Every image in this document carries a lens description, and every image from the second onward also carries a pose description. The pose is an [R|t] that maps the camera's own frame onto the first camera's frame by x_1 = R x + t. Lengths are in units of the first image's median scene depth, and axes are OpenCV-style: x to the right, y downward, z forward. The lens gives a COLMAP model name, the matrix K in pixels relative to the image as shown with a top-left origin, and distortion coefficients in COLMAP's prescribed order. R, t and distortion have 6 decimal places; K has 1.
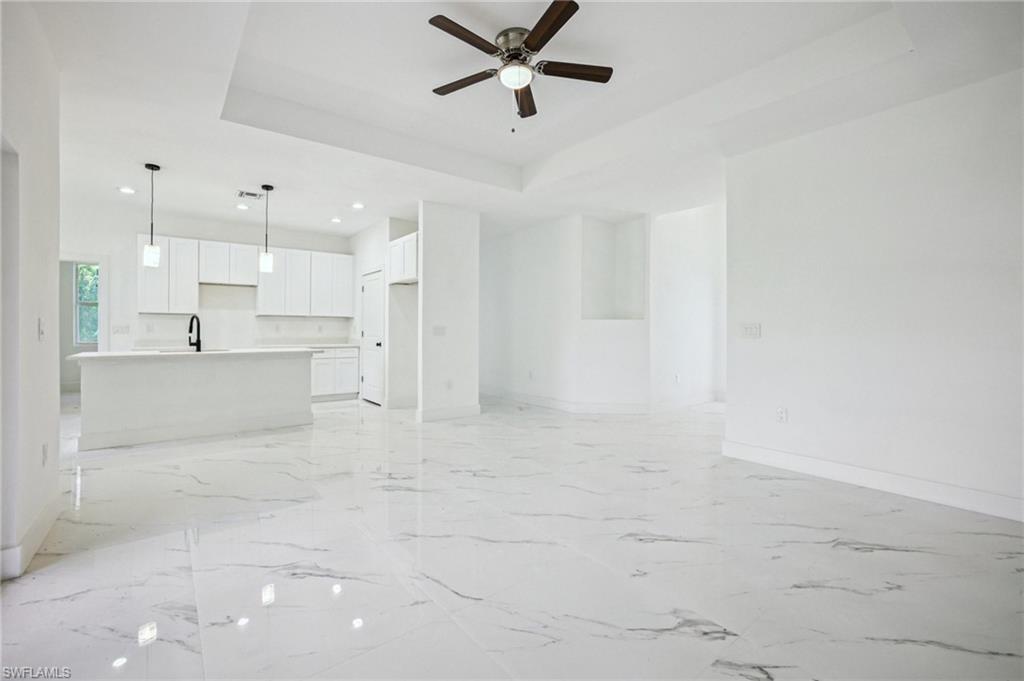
lens RADIAL K [[445.1, 0, 507.9], [0, 445.1, 333.4], [0, 0, 1]] dist [-0.032171, -0.000090]
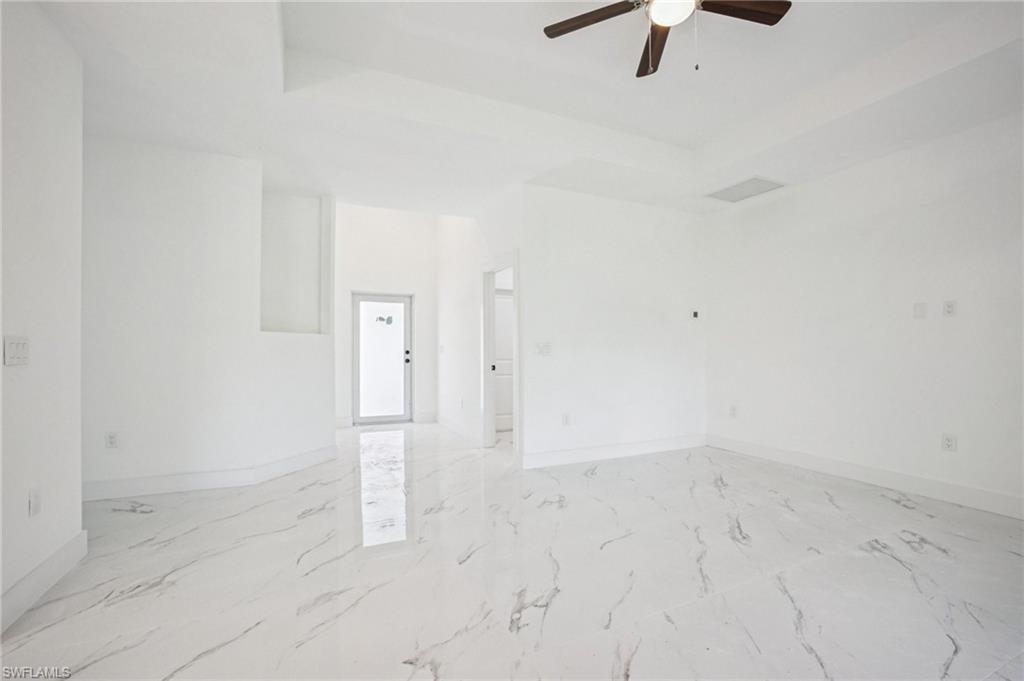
lens RADIAL K [[449.0, 0, 508.2], [0, 449.0, 342.5], [0, 0, 1]] dist [-0.027086, 0.001046]
pose [[0.228881, 0.011741, 0.973383, -0.530146], [0.006483, 0.999887, -0.013585, -0.007751], [-0.973433, 0.009420, 0.228779, 0.753872]]
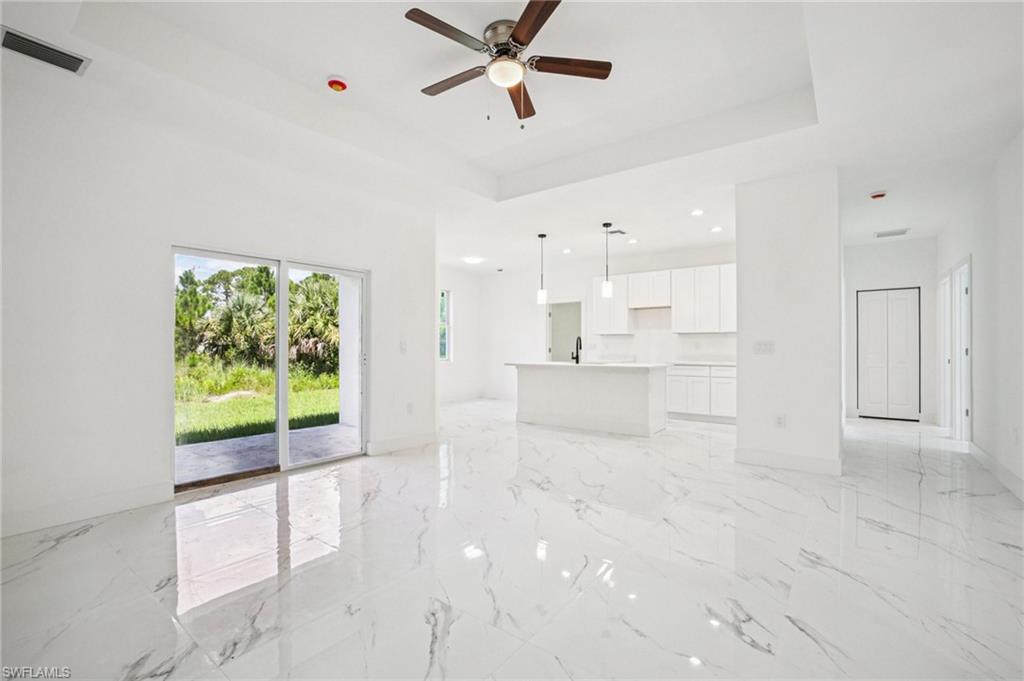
lens RADIAL K [[449.0, 0, 508.2], [0, 449.0, 342.5], [0, 0, 1]] dist [-0.027086, 0.001046]
pose [[0.247167, -0.012404, -0.968894, 0.630341], [-0.005866, 0.999881, -0.014297, -0.001738], [0.968955, 0.009217, 0.247065, 0.530833]]
